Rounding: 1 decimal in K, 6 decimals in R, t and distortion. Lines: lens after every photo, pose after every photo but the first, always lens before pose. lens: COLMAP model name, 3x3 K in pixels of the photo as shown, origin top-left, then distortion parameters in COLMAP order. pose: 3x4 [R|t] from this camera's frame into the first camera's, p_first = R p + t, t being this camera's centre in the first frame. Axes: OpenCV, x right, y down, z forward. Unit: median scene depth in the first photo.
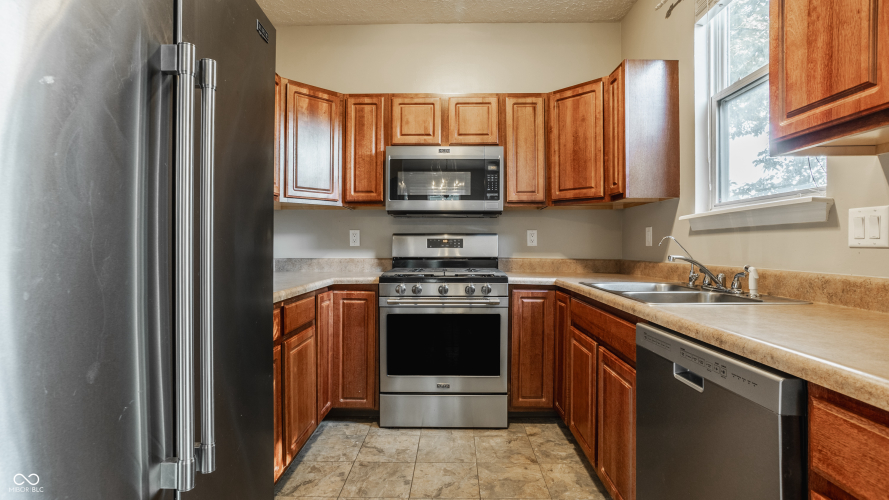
lens RADIAL K [[433.2, 0, 444.5], [0, 433.2, 250.0], [0, 0, 1]] dist [-0.067182, 0.000105]
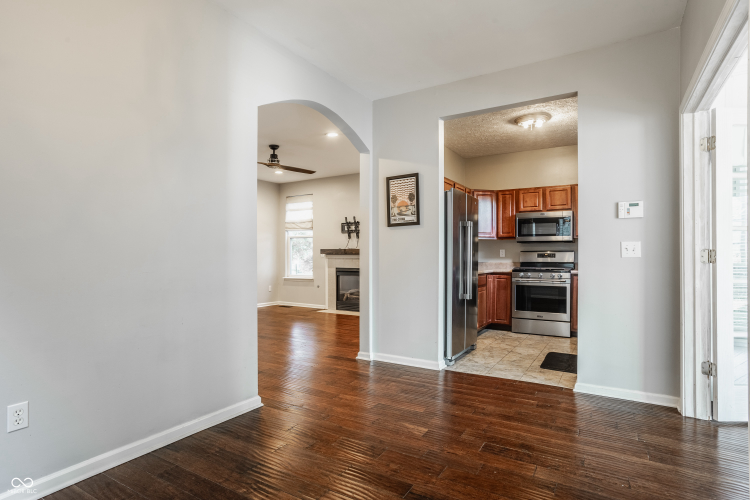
lens RADIAL K [[397.2, 0, 375.0], [0, 397.2, 250.0], [0, 0, 1]] dist [0.000913, 0.000479]
pose [[0.861826, -0.006151, -0.507167, 0.286288], [-0.006799, 0.999697, -0.023678, 0.009423], [0.507159, 0.023854, 0.861522, -1.186440]]
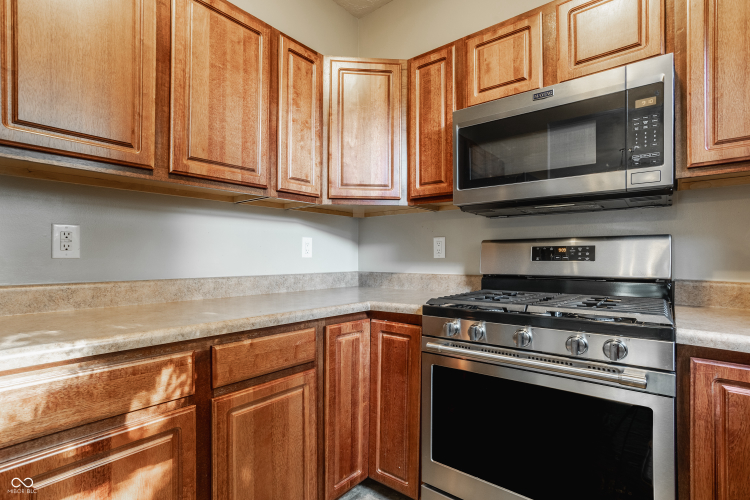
lens RADIAL K [[374.7, 0, 358.8], [0, 374.7, 256.0], [0, 0, 1]] dist [-0.056710, 0.027684]
pose [[0.773885, -0.003485, -0.633316, 0.117577], [-0.005233, 0.999916, -0.011898, -0.004595], [0.633304, 0.012522, 0.773802, 0.449008]]
